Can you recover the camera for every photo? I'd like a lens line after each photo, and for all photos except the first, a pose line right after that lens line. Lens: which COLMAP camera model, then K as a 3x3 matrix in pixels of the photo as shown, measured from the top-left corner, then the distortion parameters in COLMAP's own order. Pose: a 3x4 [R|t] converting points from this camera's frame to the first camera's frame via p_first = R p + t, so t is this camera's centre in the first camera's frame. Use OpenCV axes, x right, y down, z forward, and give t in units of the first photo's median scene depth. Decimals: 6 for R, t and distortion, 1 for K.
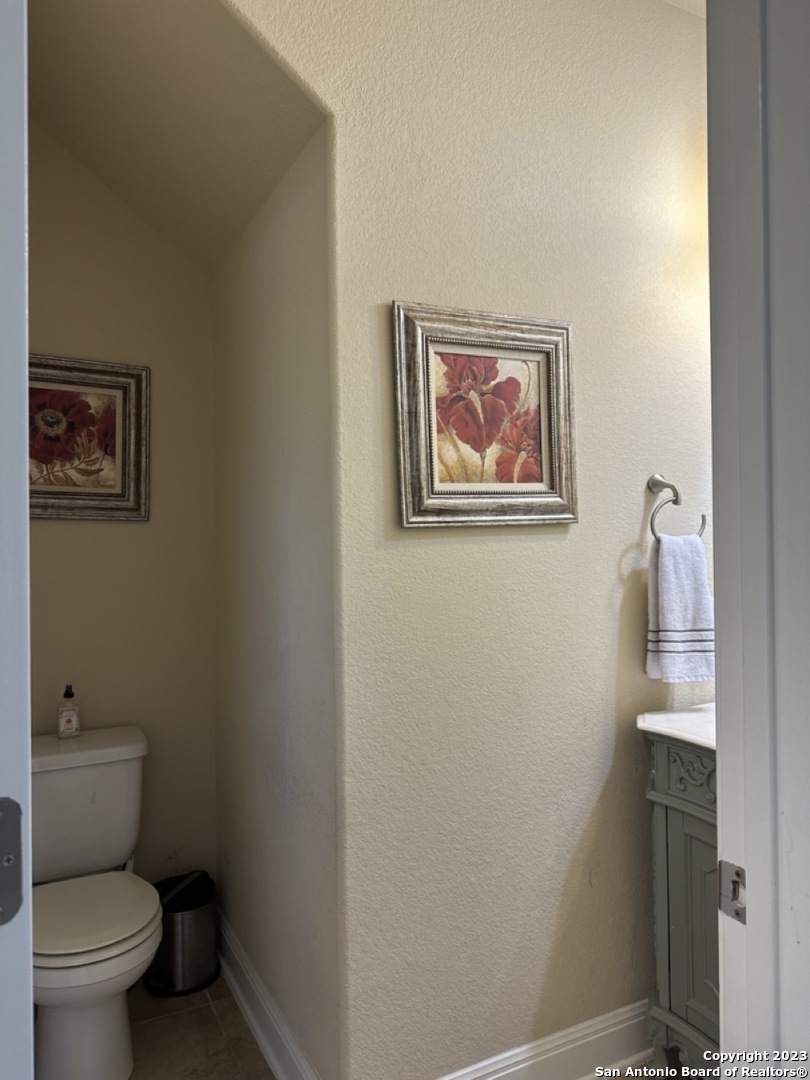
lens RADIAL K [[789.1, 0, 426.8], [0, 789.1, 539.7], [0, 0, 1]] dist [0.144871, -0.269715]
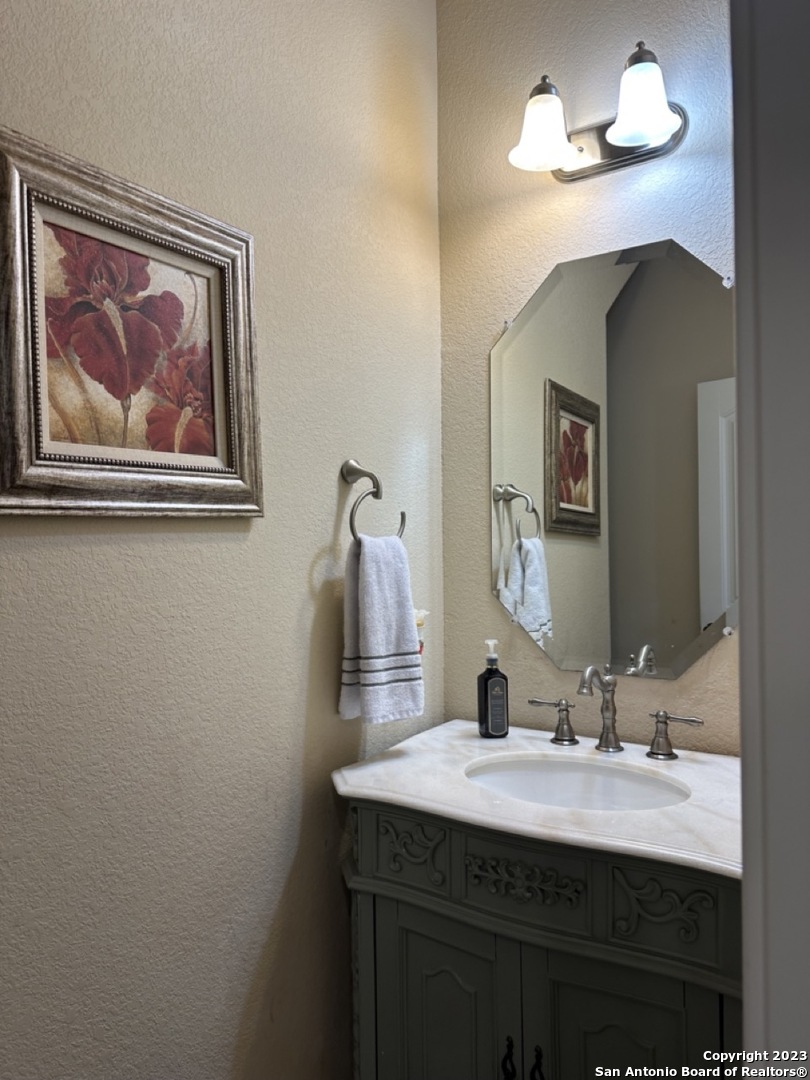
lens RADIAL K [[789.1, 0, 426.8], [0, 789.1, 539.7], [0, 0, 1]] dist [0.144871, -0.269715]
pose [[0.883026, 0.007875, 0.469258, -0.015404], [-0.004547, 0.999956, -0.008224, 0.004548], [-0.469302, 0.005128, 0.883023, 0.305855]]
